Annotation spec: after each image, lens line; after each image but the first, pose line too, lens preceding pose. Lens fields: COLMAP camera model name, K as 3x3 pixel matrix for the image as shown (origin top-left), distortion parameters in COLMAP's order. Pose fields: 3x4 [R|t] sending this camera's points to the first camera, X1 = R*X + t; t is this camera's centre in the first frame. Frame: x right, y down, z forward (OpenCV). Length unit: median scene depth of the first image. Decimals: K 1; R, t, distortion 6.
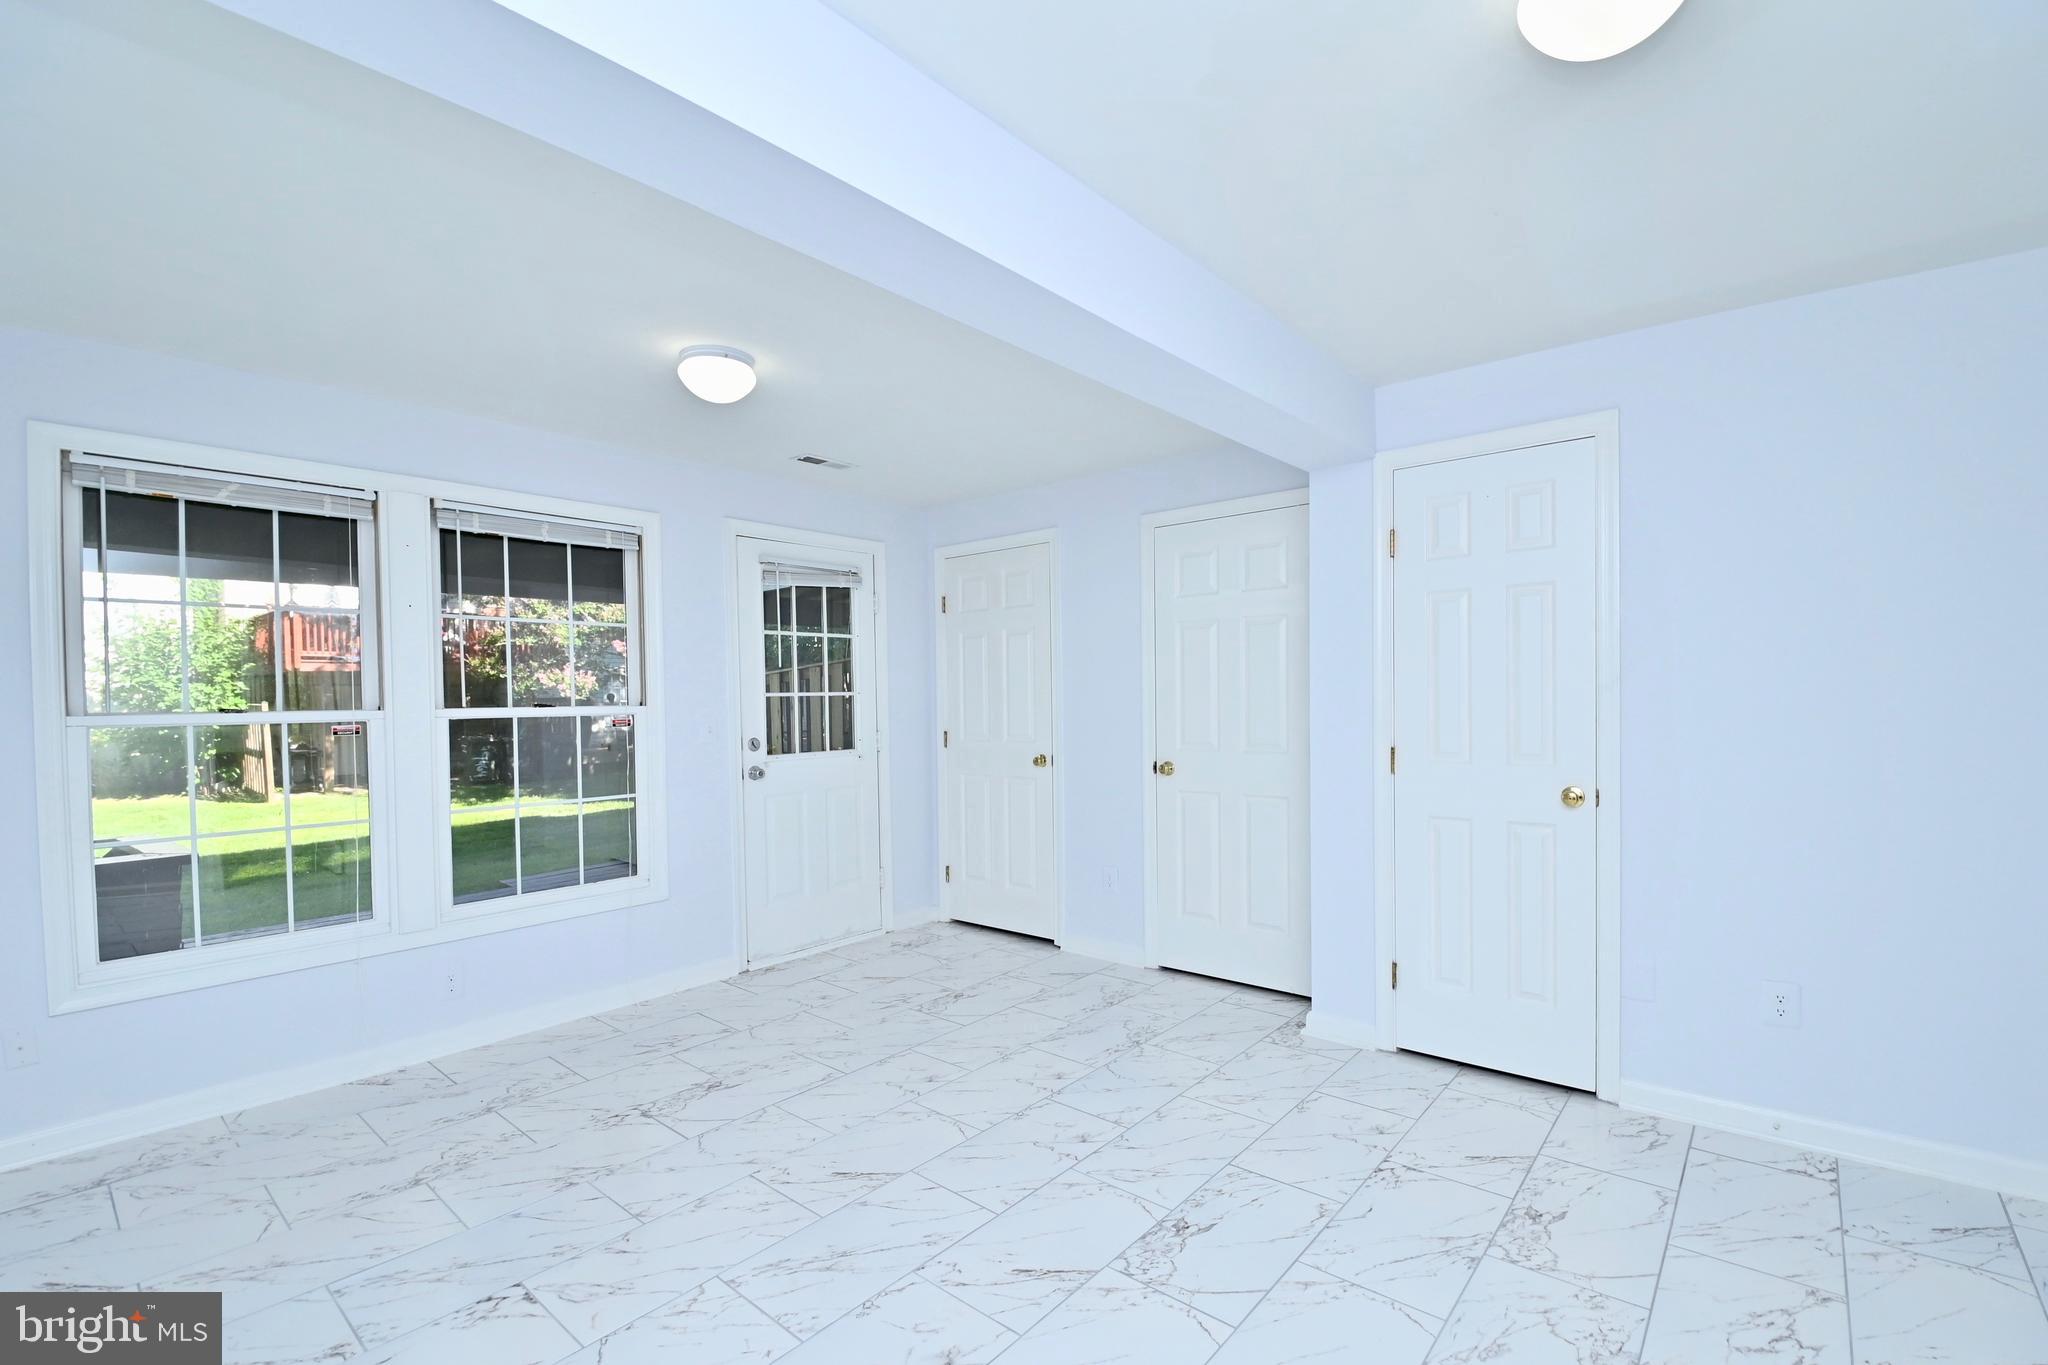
lens RADIAL K [[899.8, 0, 1047.9], [0, 899.8, 713.8], [0, 0, 1]] dist [0.015620, -0.020984]
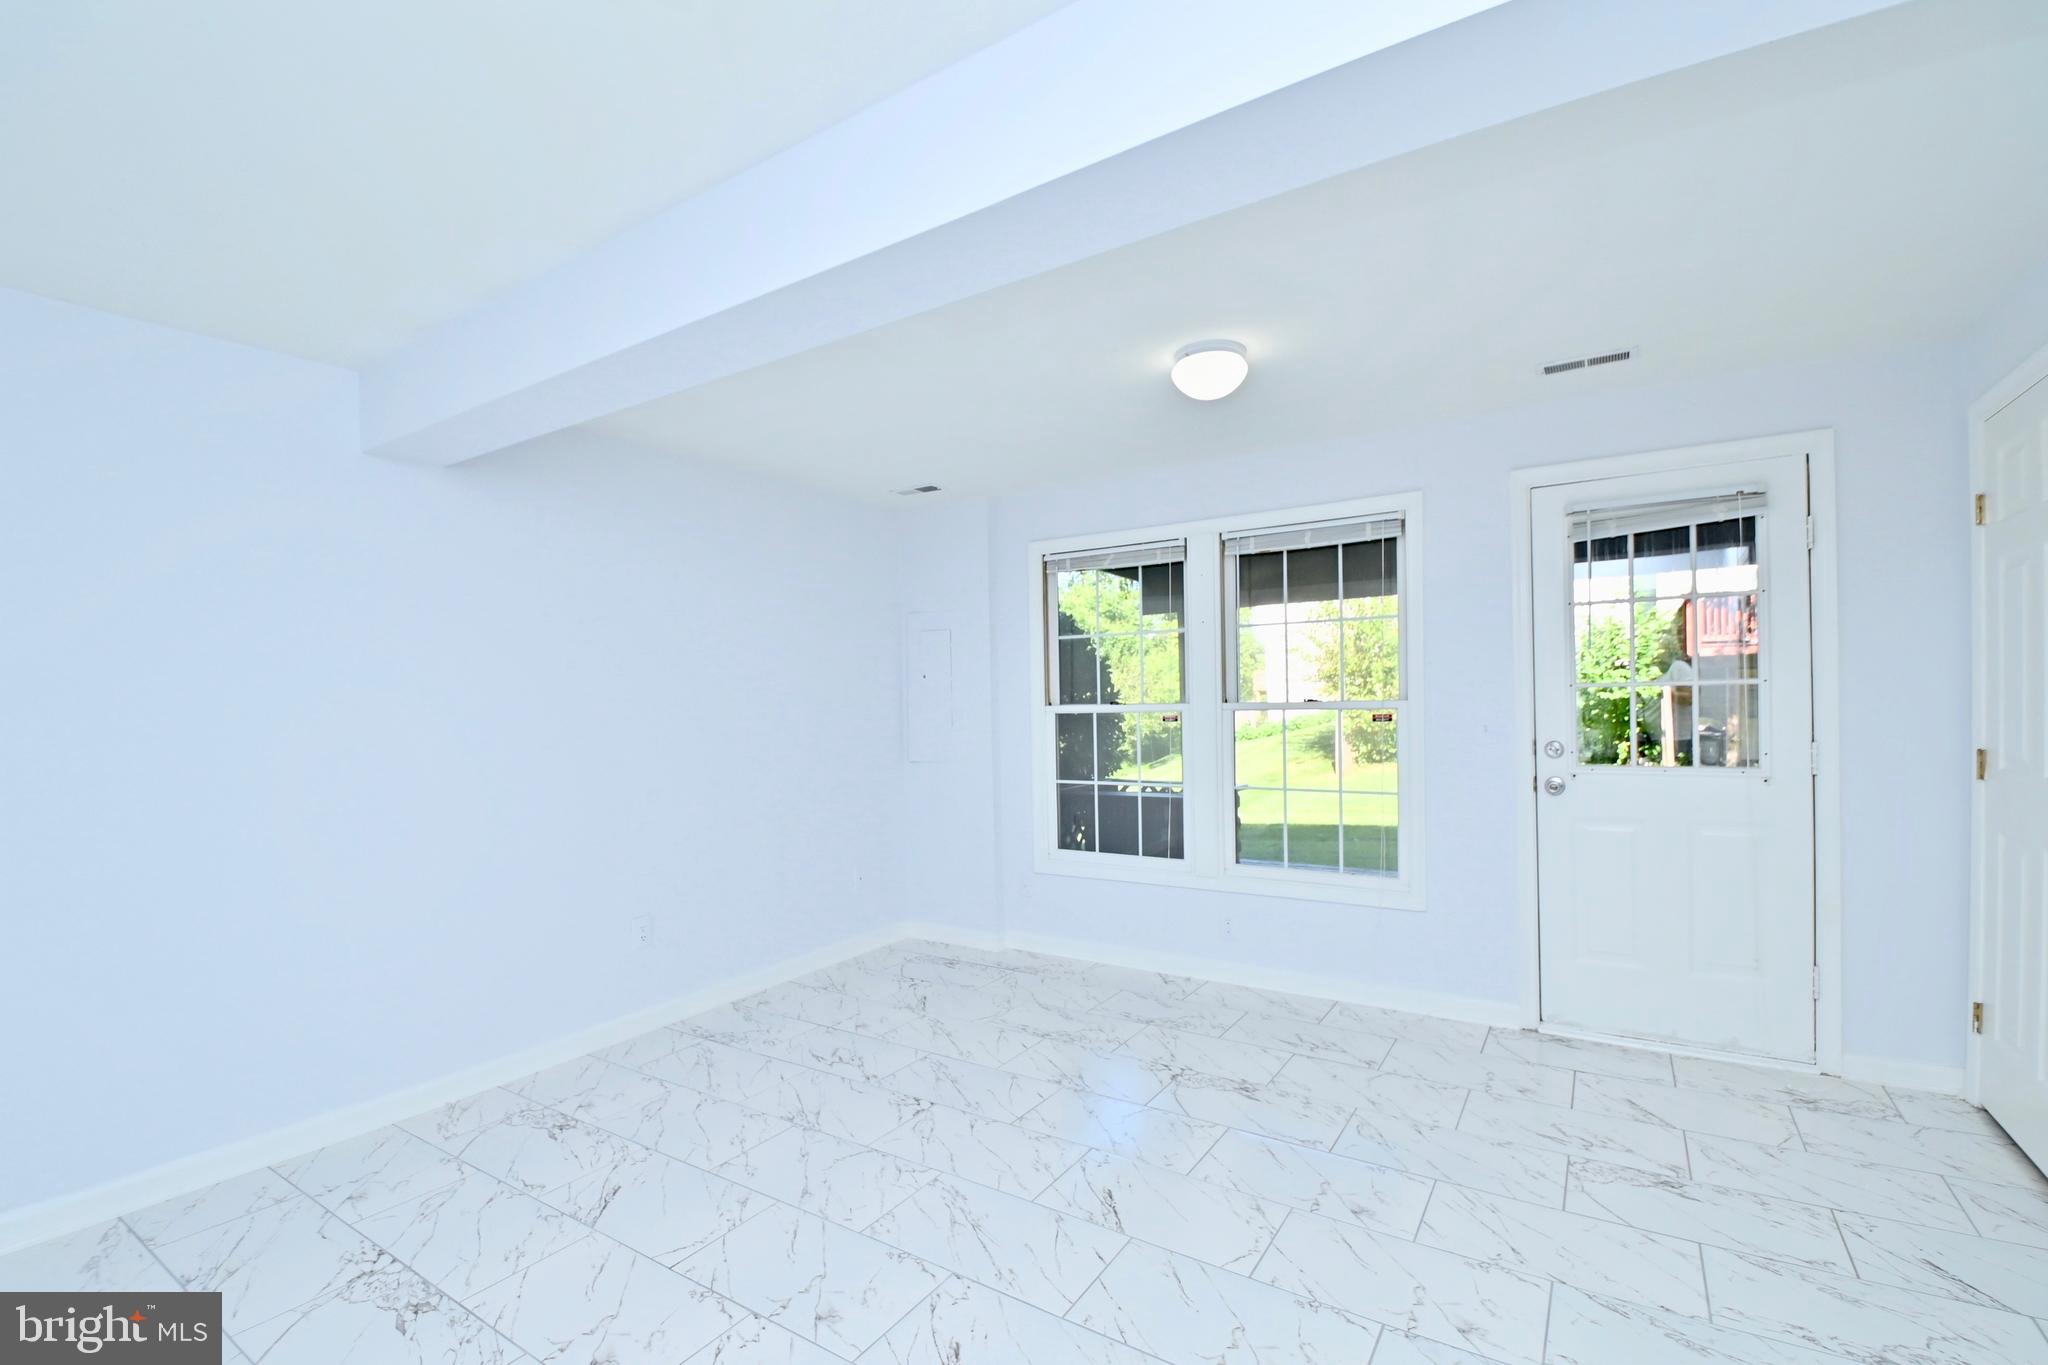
lens RADIAL K [[899.8, 0, 1035.0], [0, 899.8, 710.8], [0, 0, 1]] dist [0.015116, -0.020560]
pose [[0.120281, 0.021192, -0.992514, 0.507634], [-0.002557, 0.999775, 0.021037, -0.019023], [0.992737, 0.000008, 0.120308, 0.579040]]
